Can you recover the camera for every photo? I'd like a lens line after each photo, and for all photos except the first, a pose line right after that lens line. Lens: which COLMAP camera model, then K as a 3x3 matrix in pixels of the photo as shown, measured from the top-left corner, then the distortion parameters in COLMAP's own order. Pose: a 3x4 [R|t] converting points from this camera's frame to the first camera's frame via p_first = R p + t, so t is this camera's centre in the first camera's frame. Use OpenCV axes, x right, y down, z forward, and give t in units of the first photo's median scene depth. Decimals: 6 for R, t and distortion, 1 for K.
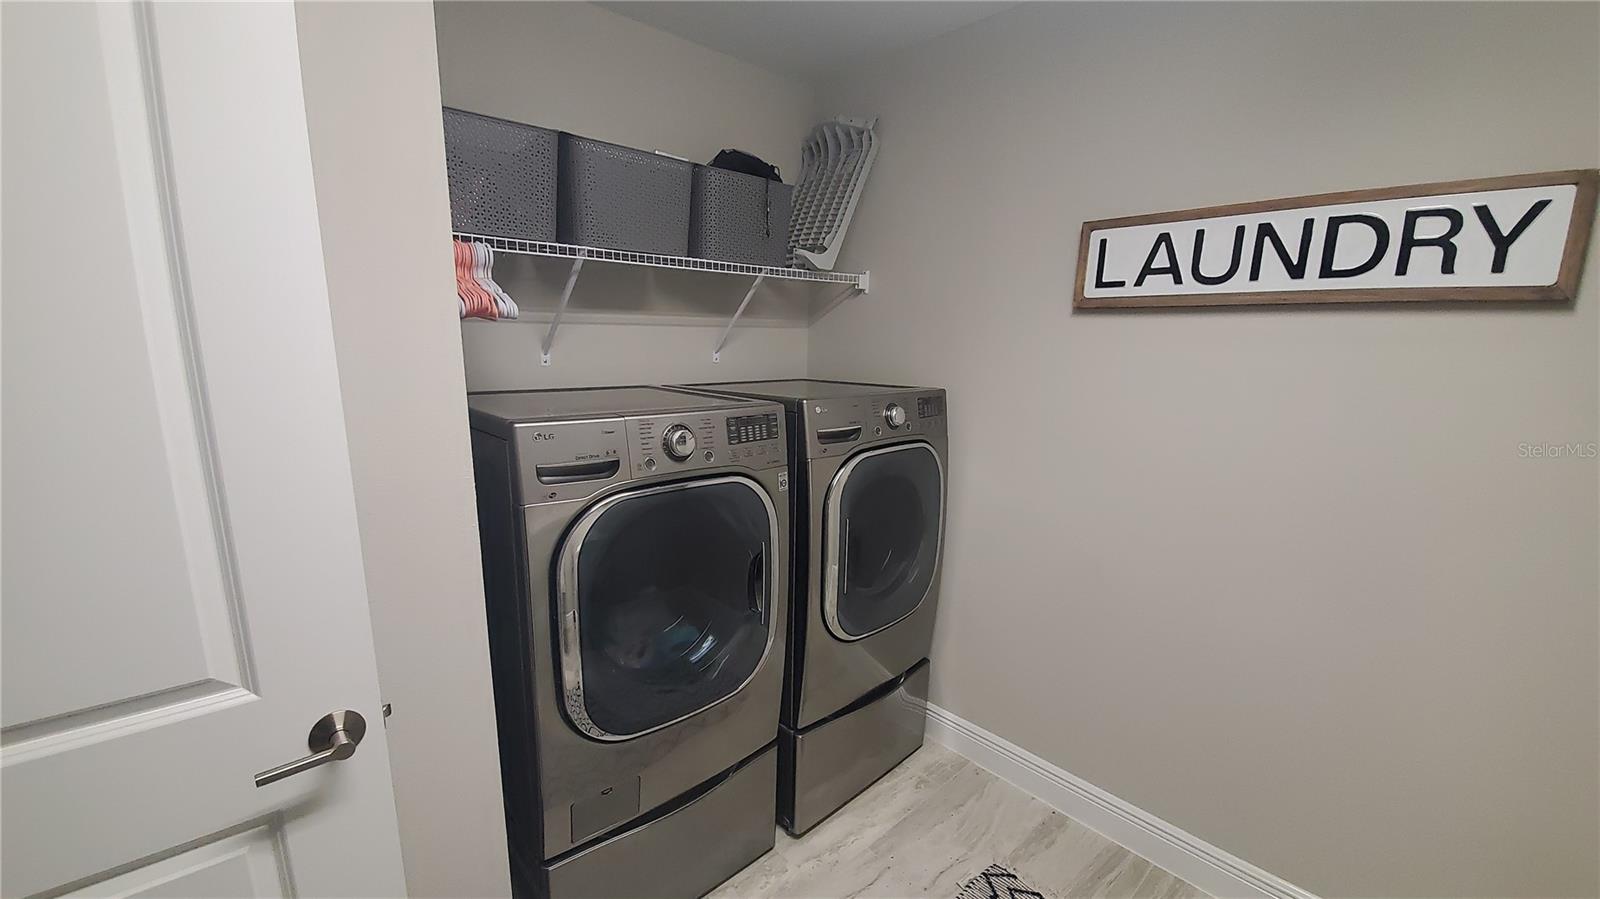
lens RADIAL K [[628.3, 0, 792.4], [0, 628.3, 458.4], [0, 0, 1]] dist [-0.004243, -0.006246]
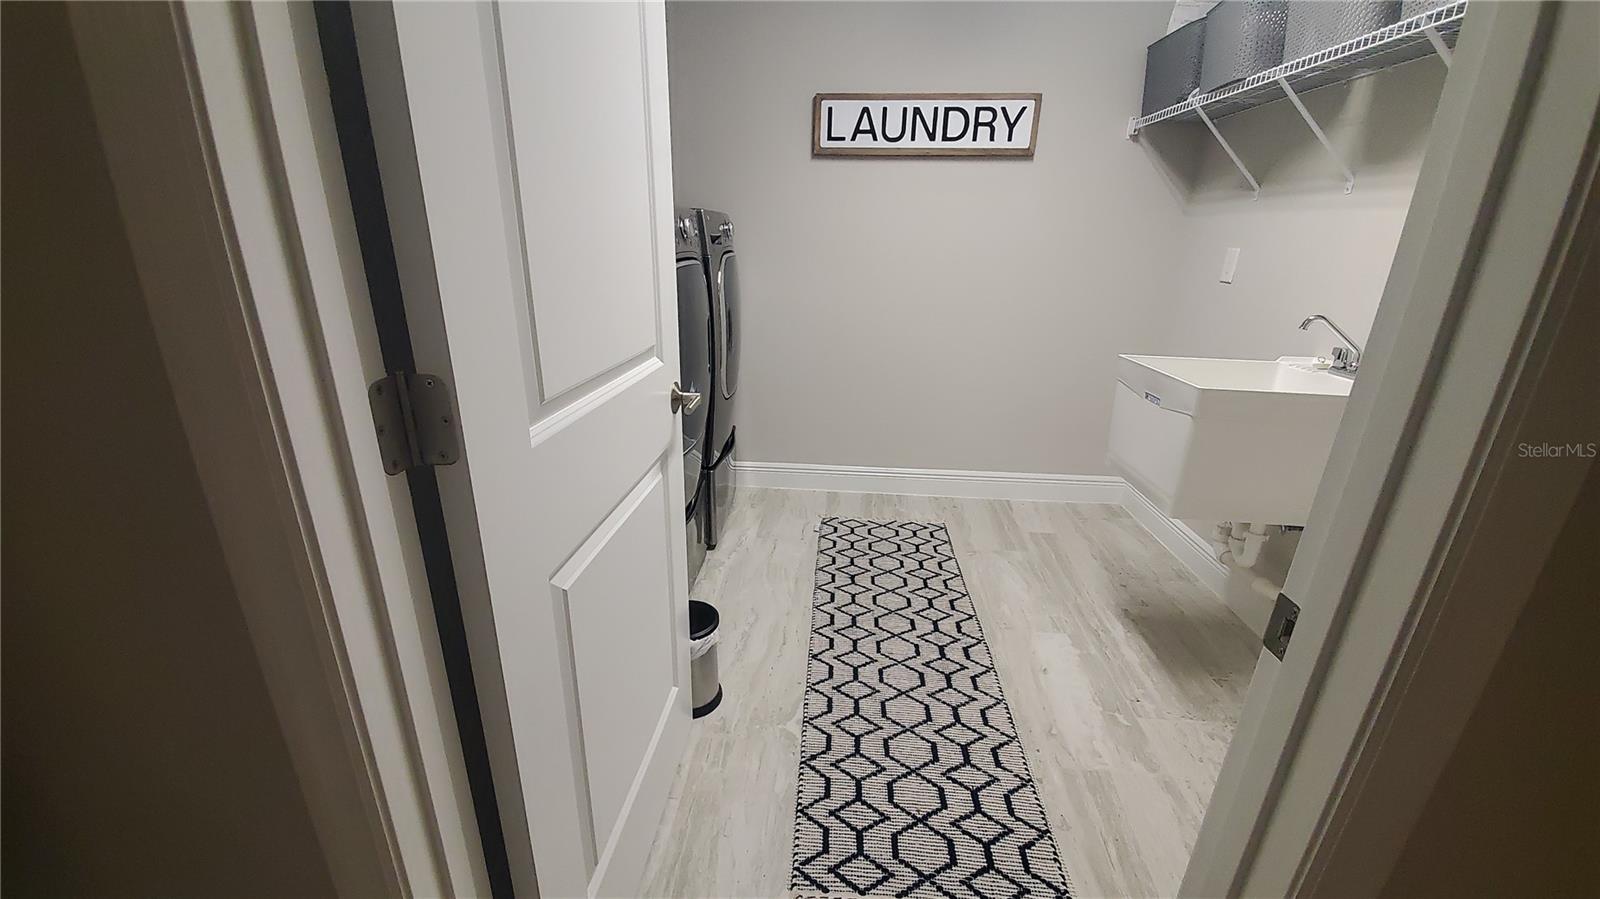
lens RADIAL K [[628.3, 0, 795.2], [0, 628.3, 455.0], [0, 0, 1]] dist [-0.004243, -0.006246]
pose [[0.737210, -0.234167, 0.633789, -0.874864], [0.129358, 0.969587, 0.207768, 0.174607], [-0.663165, -0.071183, 0.745080, -0.182559]]
